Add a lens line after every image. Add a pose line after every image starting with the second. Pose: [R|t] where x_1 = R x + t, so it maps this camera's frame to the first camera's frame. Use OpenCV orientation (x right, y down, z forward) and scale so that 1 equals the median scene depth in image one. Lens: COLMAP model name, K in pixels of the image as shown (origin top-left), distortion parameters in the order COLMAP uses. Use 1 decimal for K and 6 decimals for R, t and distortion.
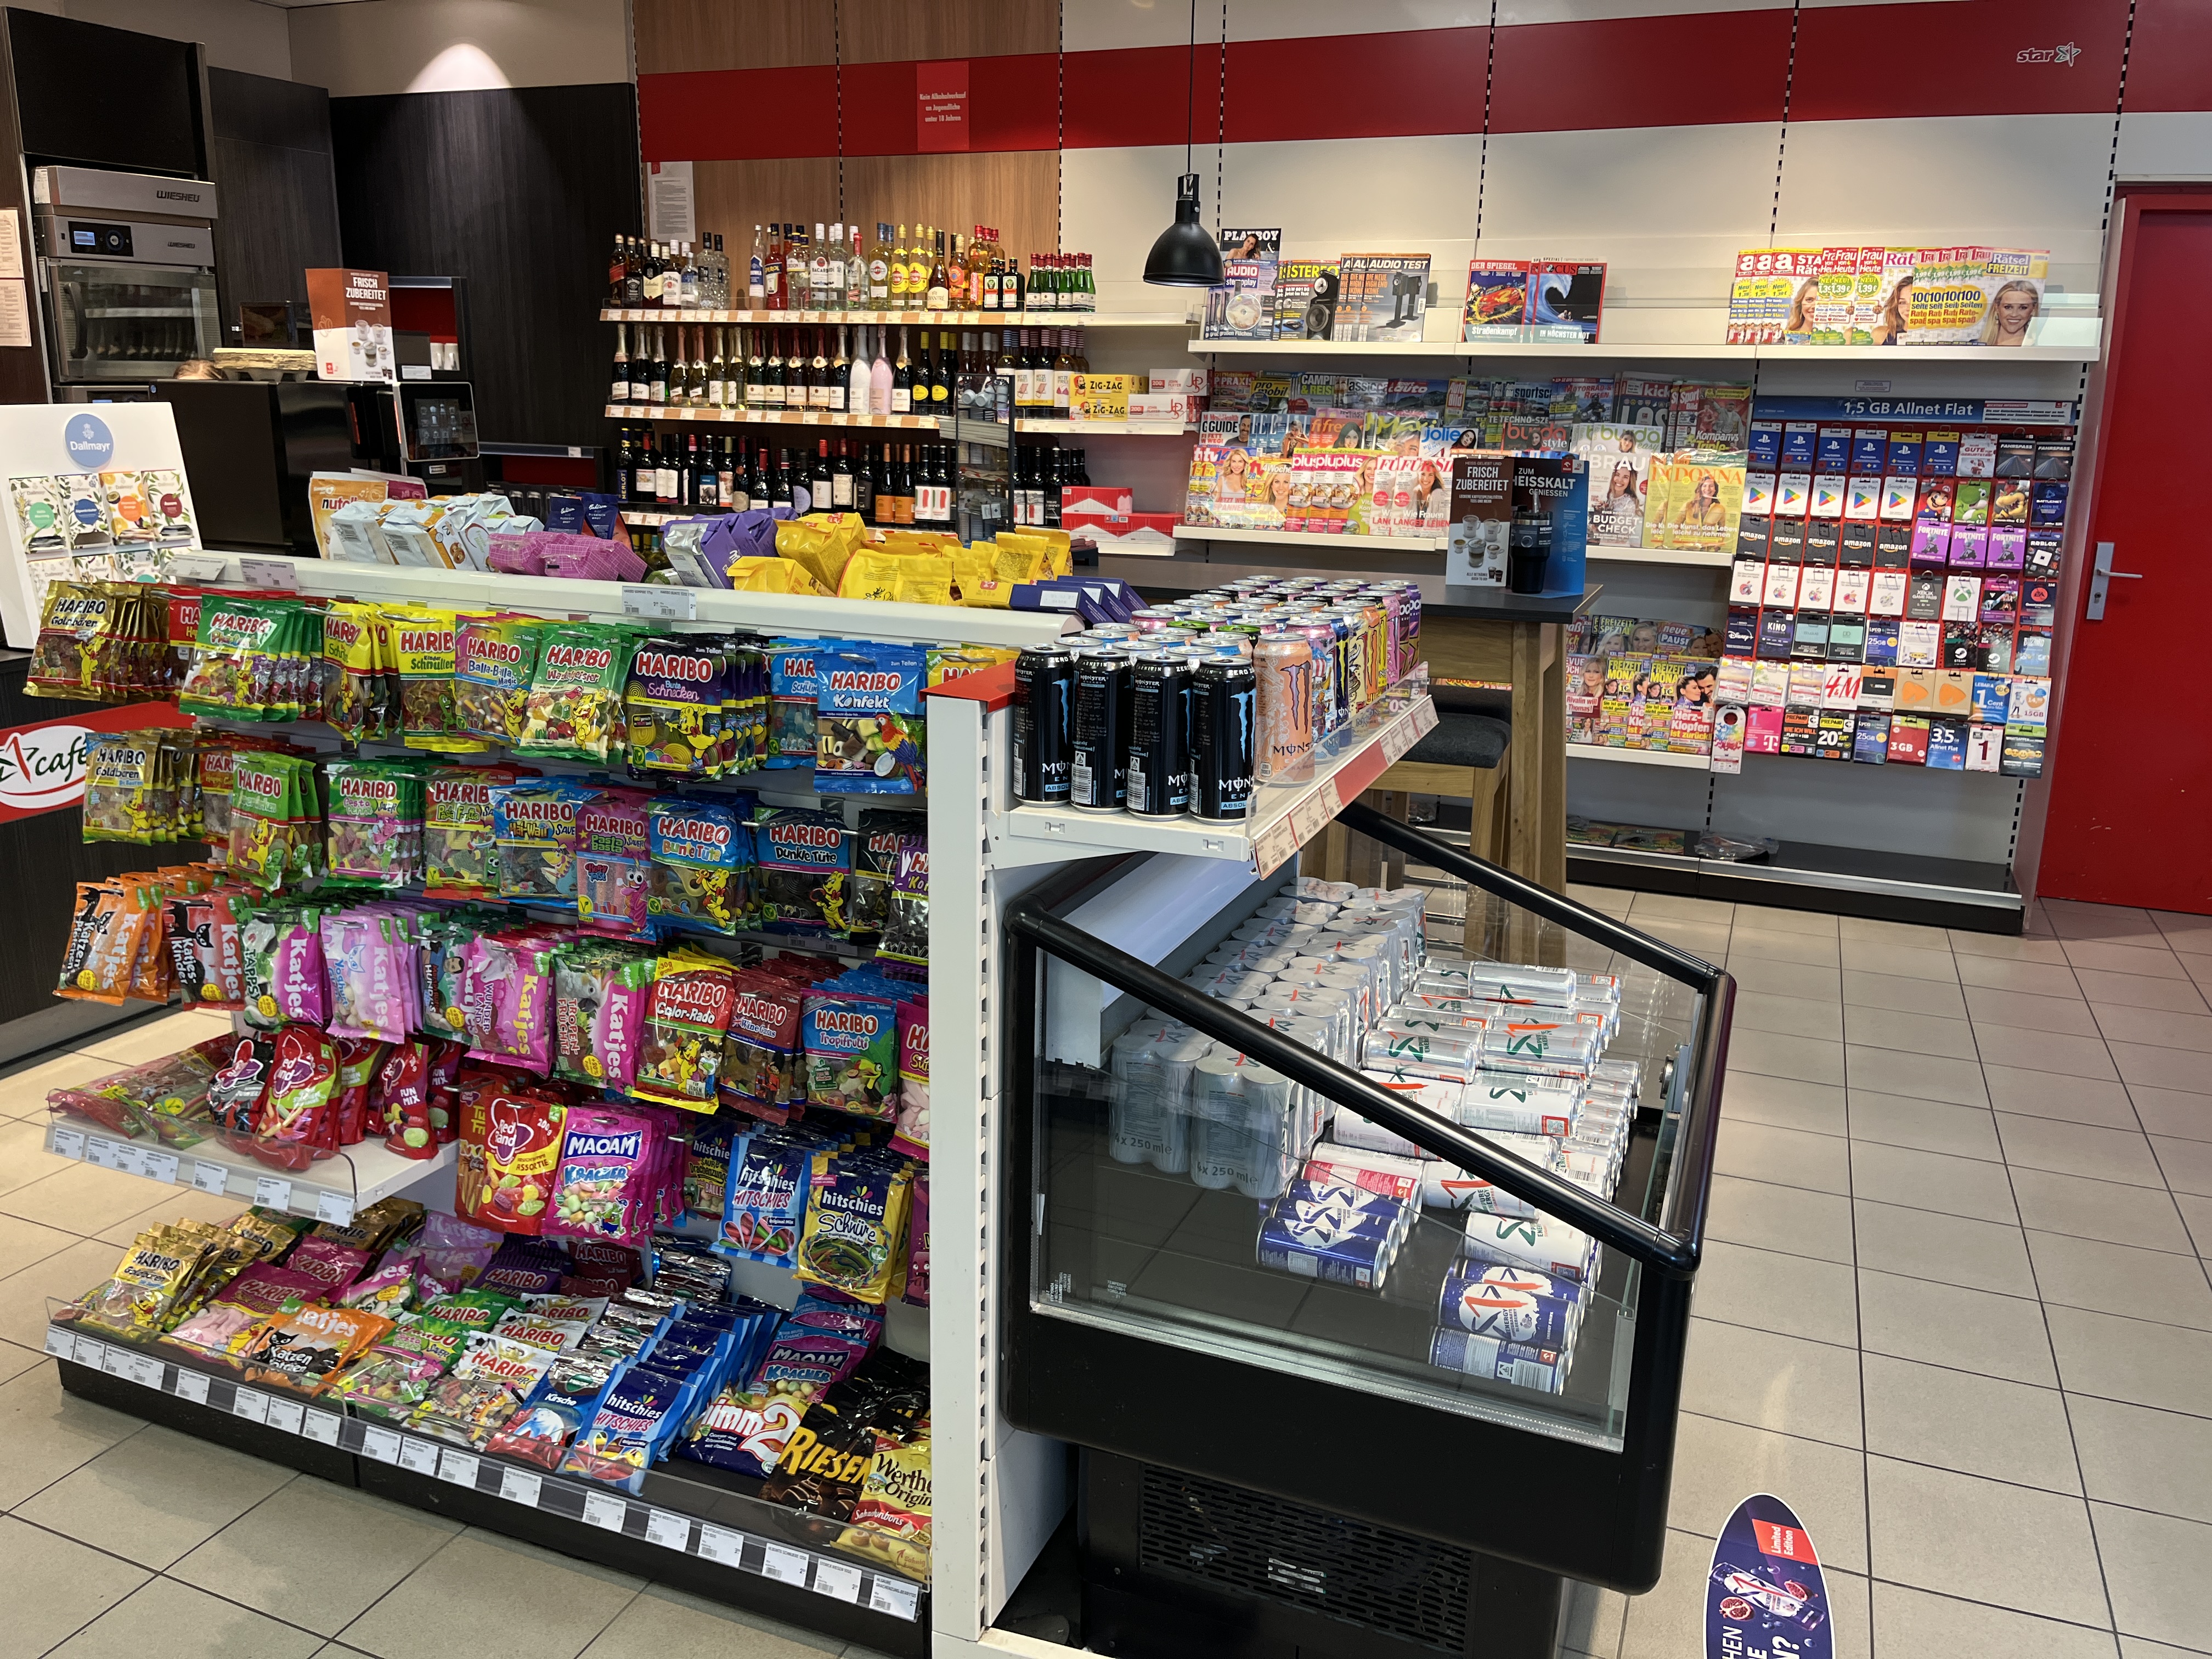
lens RADIAL K [[1680.6, 0, 1106.8], [0, 1680.6, 804.7], [0, 0, 1]] dist [0.081668, -0.118764]
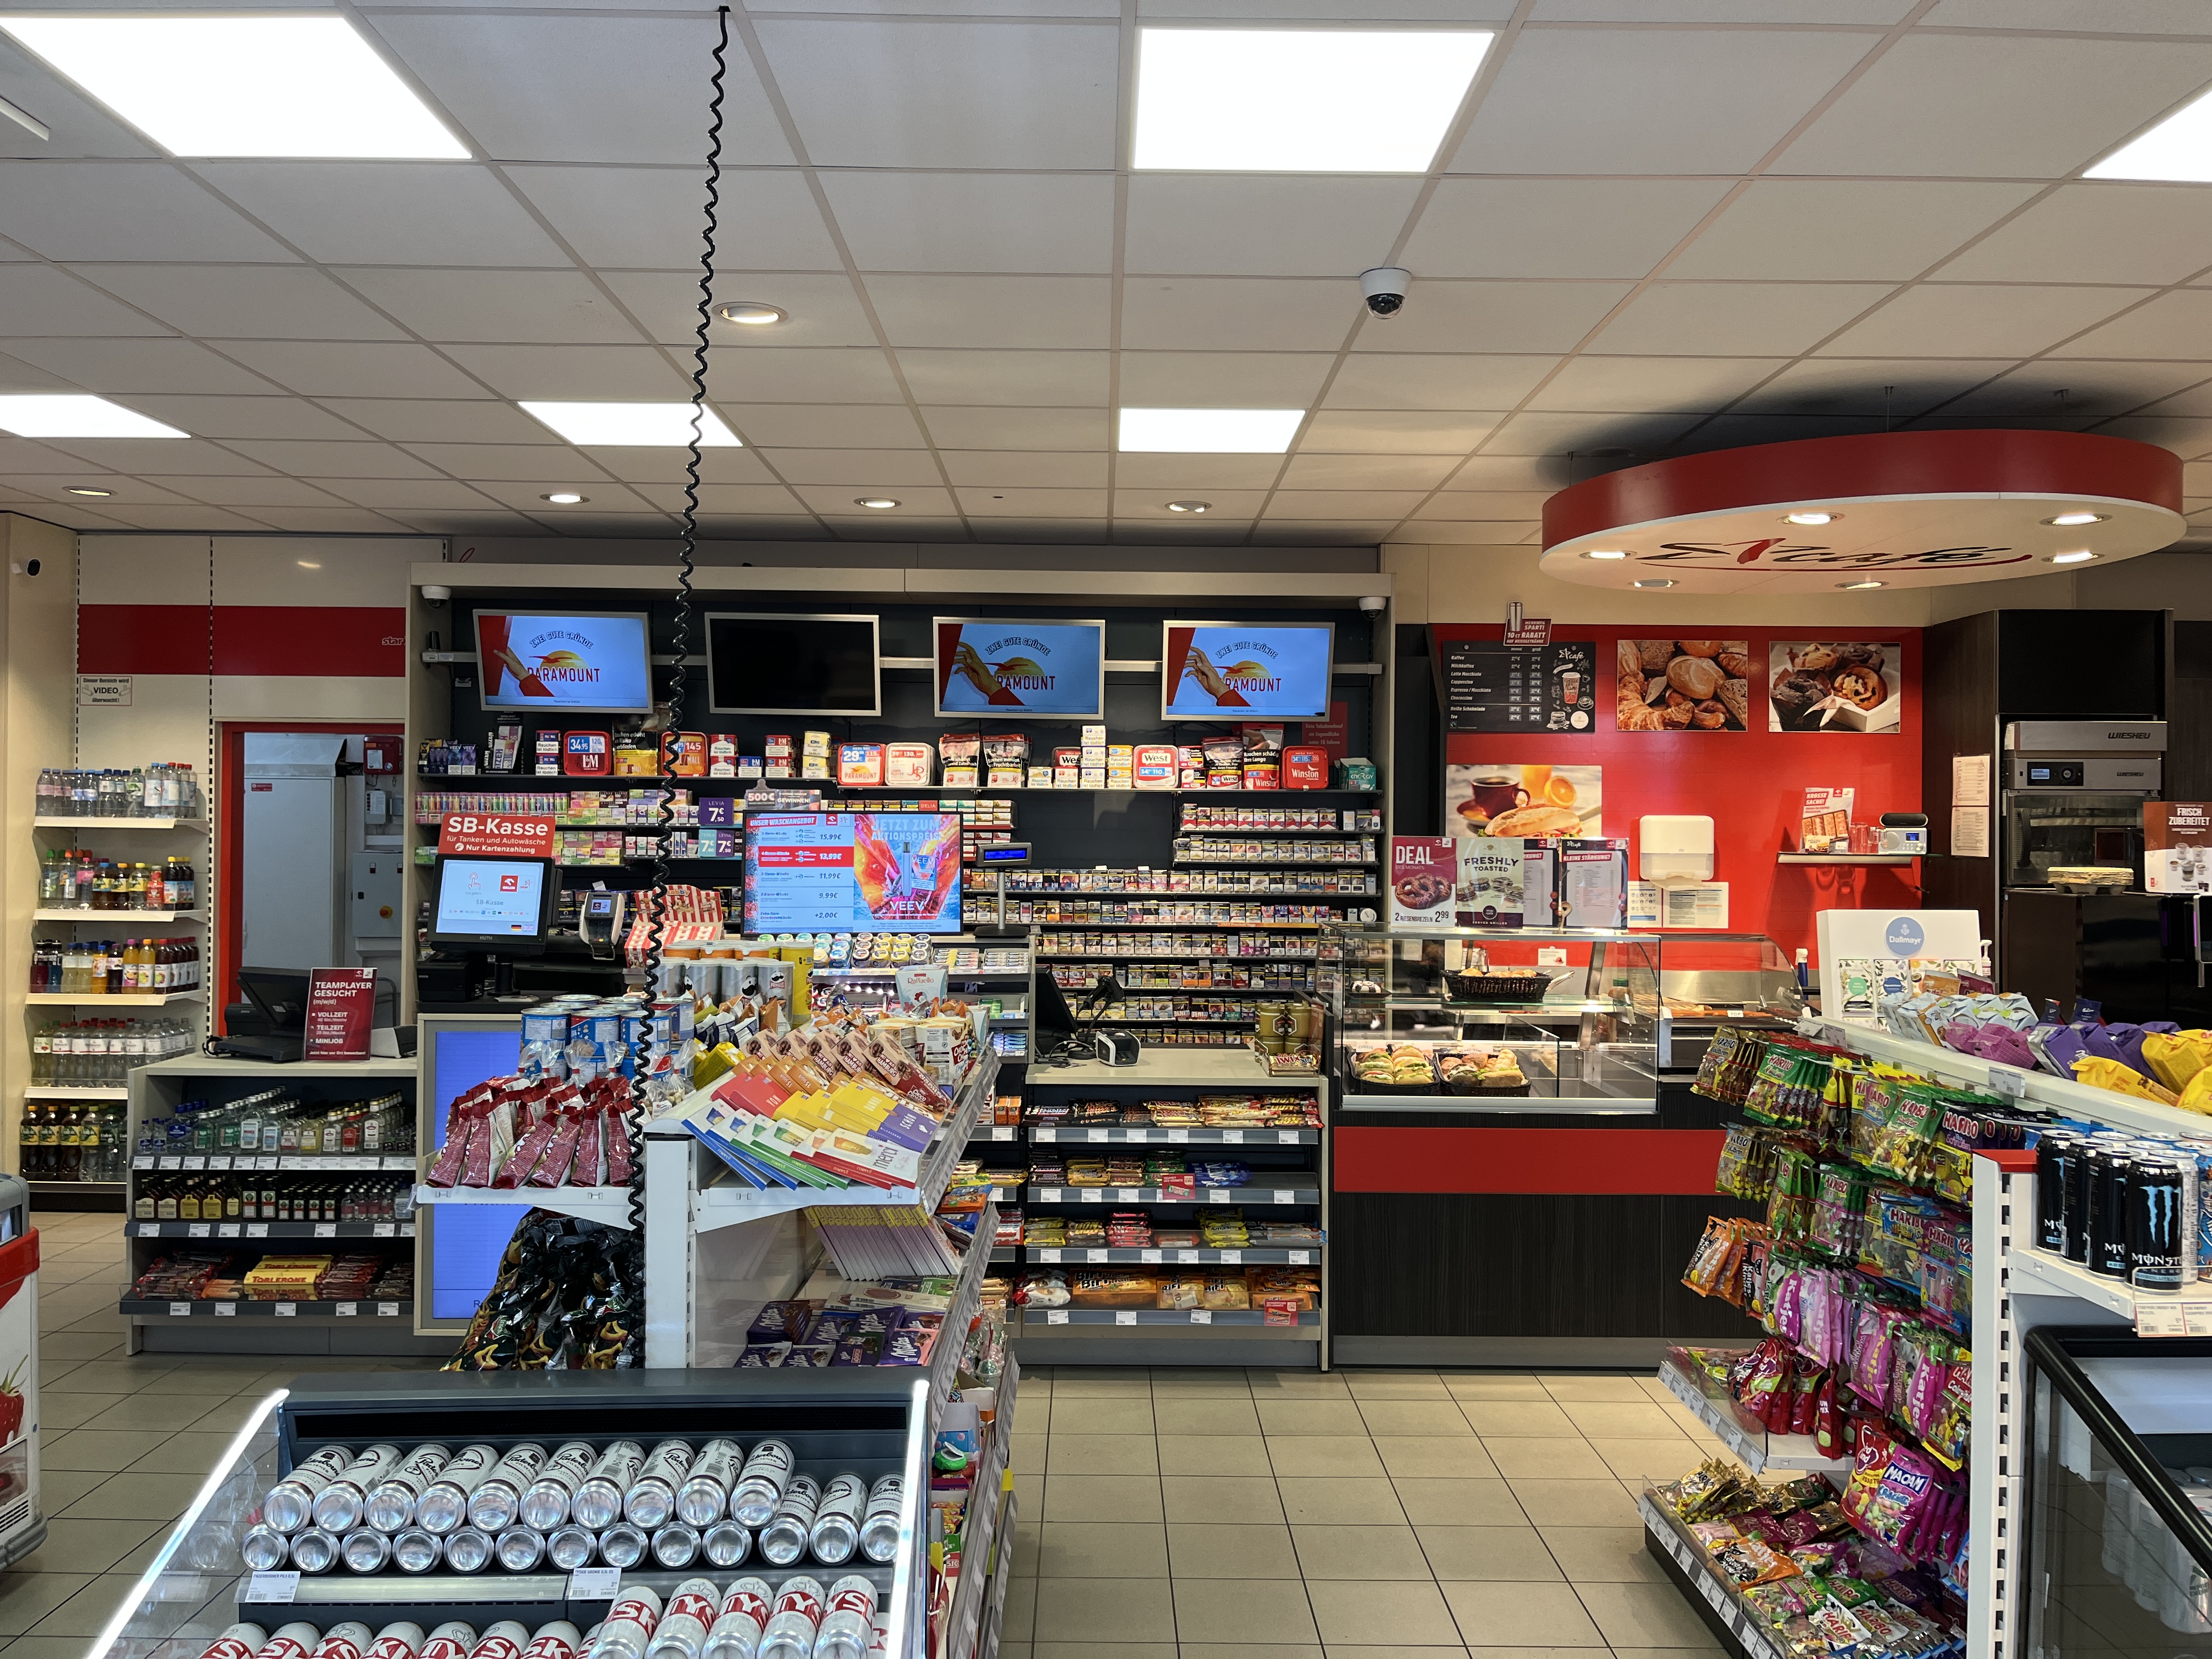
lens RADIAL K [[1681.0, 0, 1121.1], [0, 1681.0, 808.2], [0, 0, 1]] dist [0.074542, -0.119280]
pose [[0.391752, -0.024676, -0.919740, 0.443913], [-0.221247, 0.967782, -0.120202, -0.007519], [0.893073, 0.250579, 0.373671, -0.116472]]
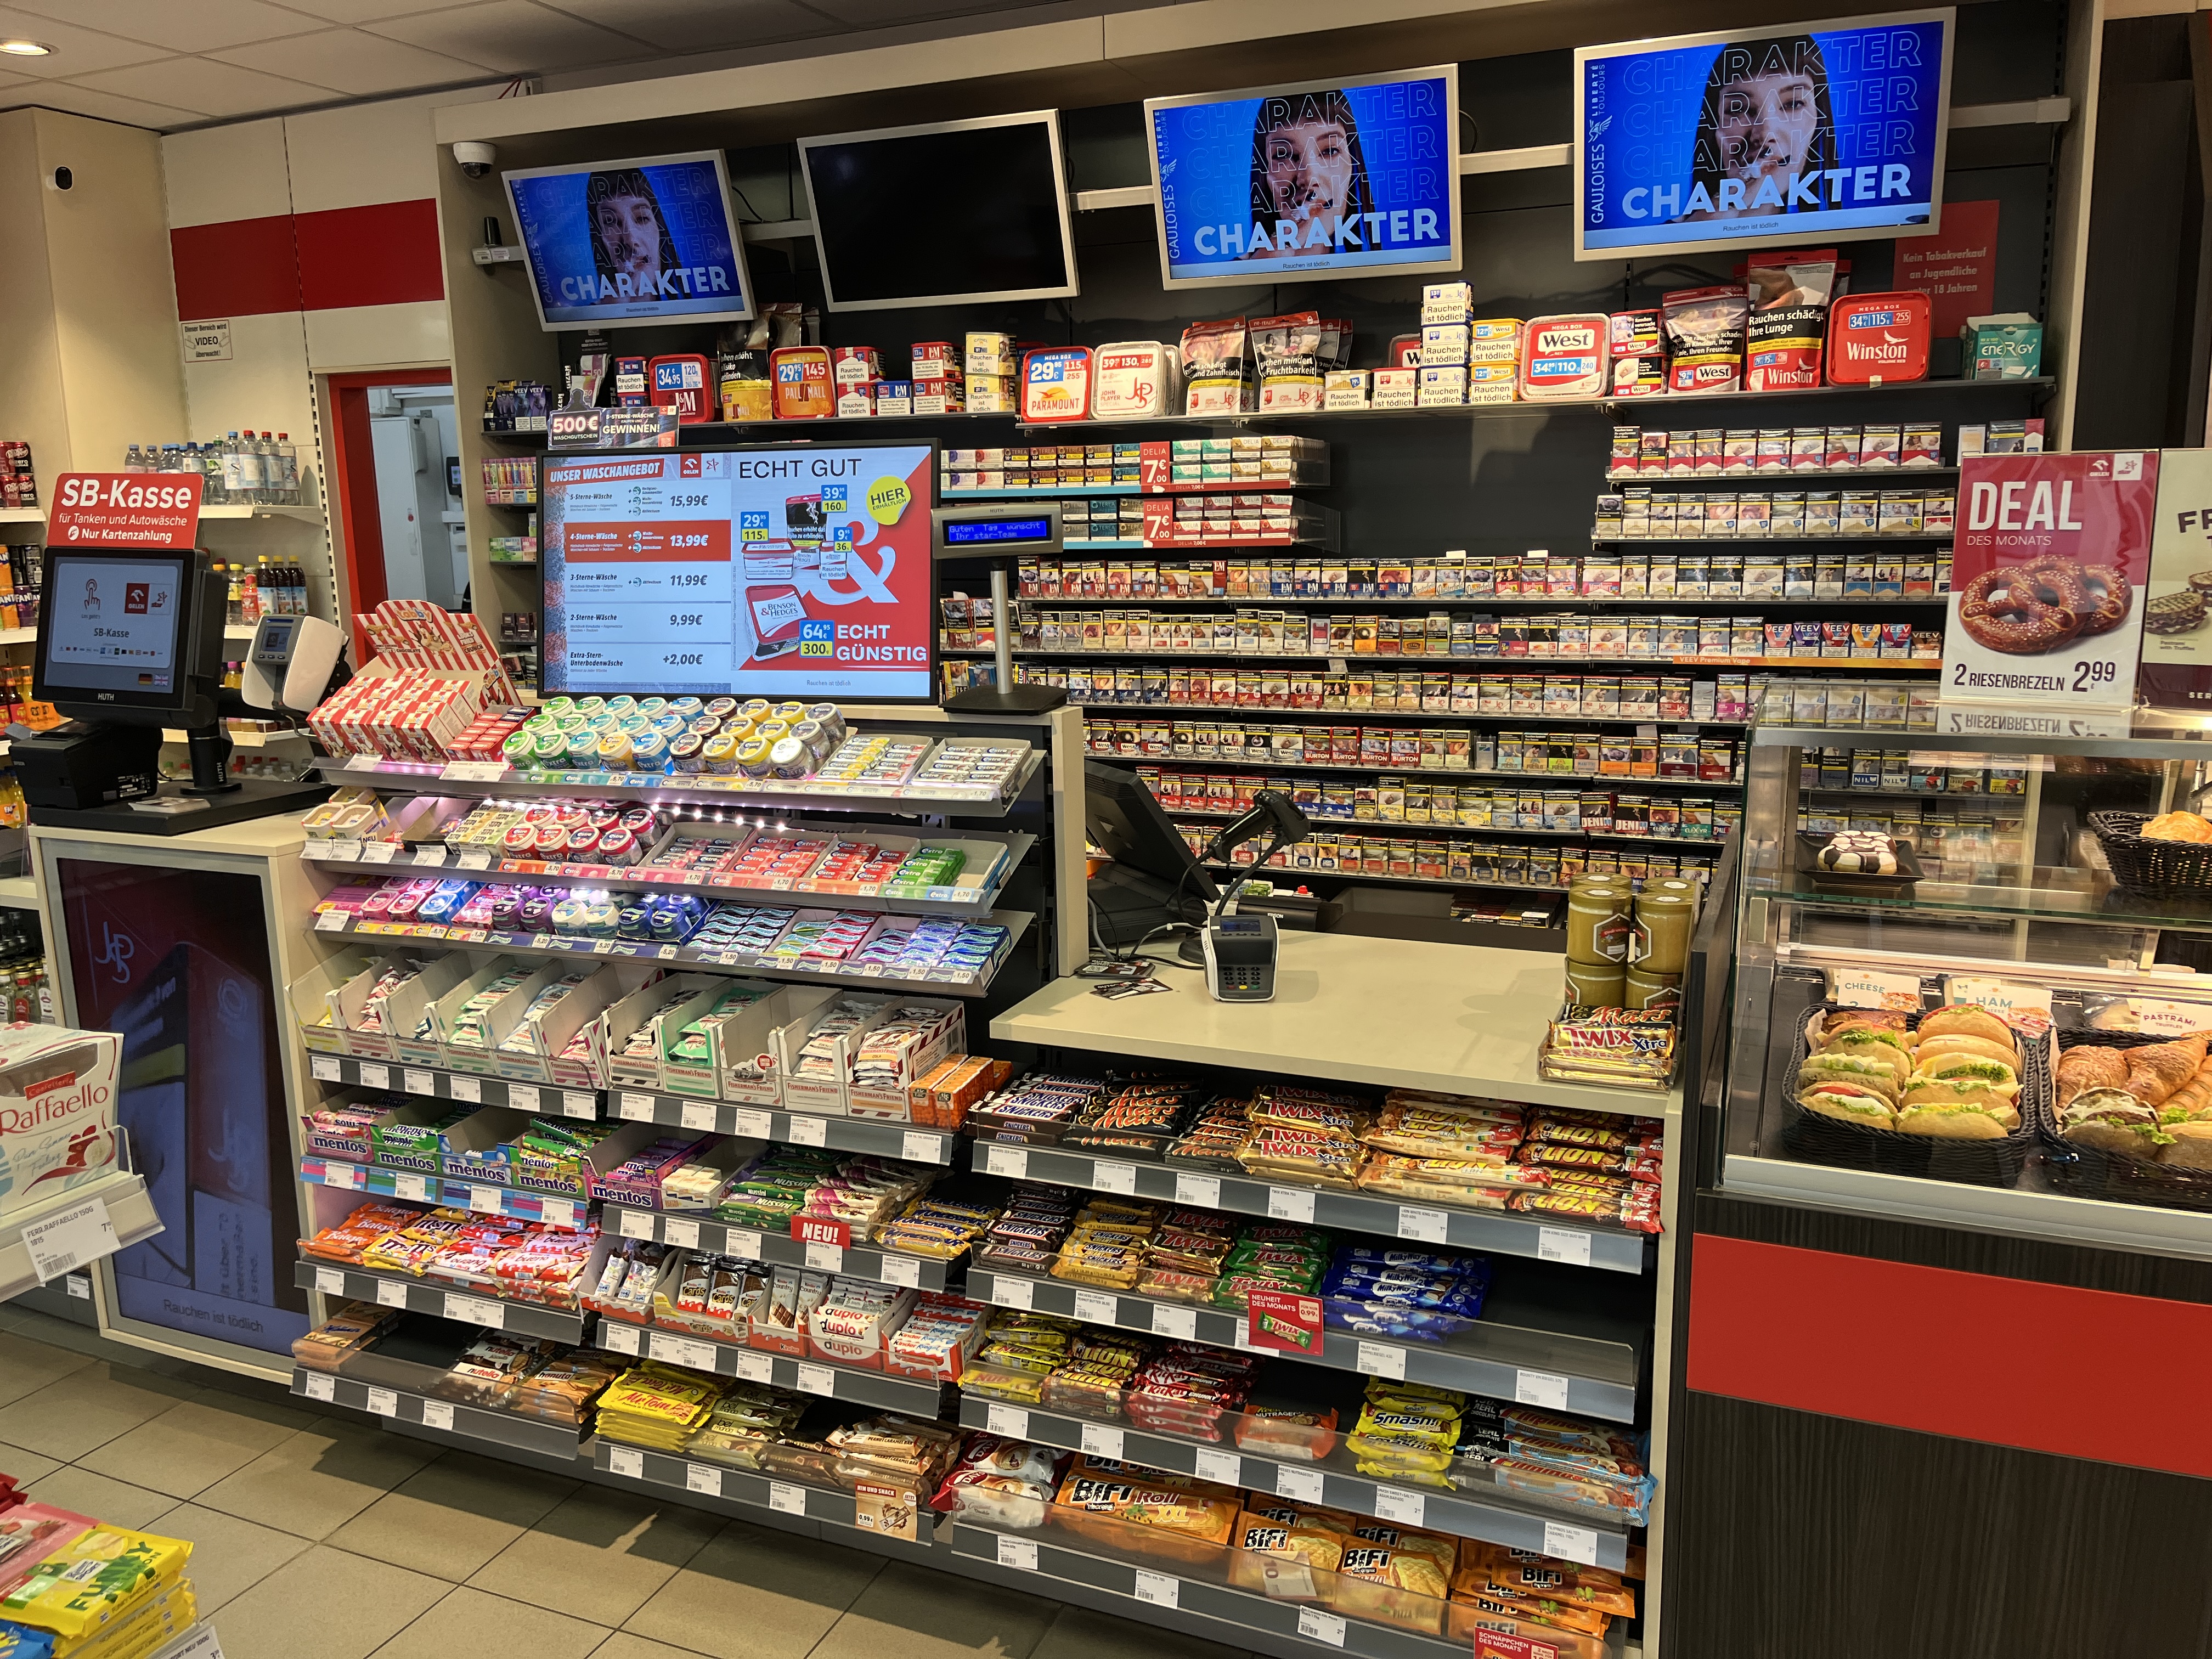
lens RADIAL K [[1684.5, 0, 1101.8], [0, 1684.5, 835.8], [0, 0, 1]] dist [0.051518, -0.062999]
pose [[-0.013836, 0.167444, -0.985785, -0.276994], [-0.223318, 0.960459, 0.166276, -0.128732], [0.974647, 0.222444, 0.024105, 0.412569]]
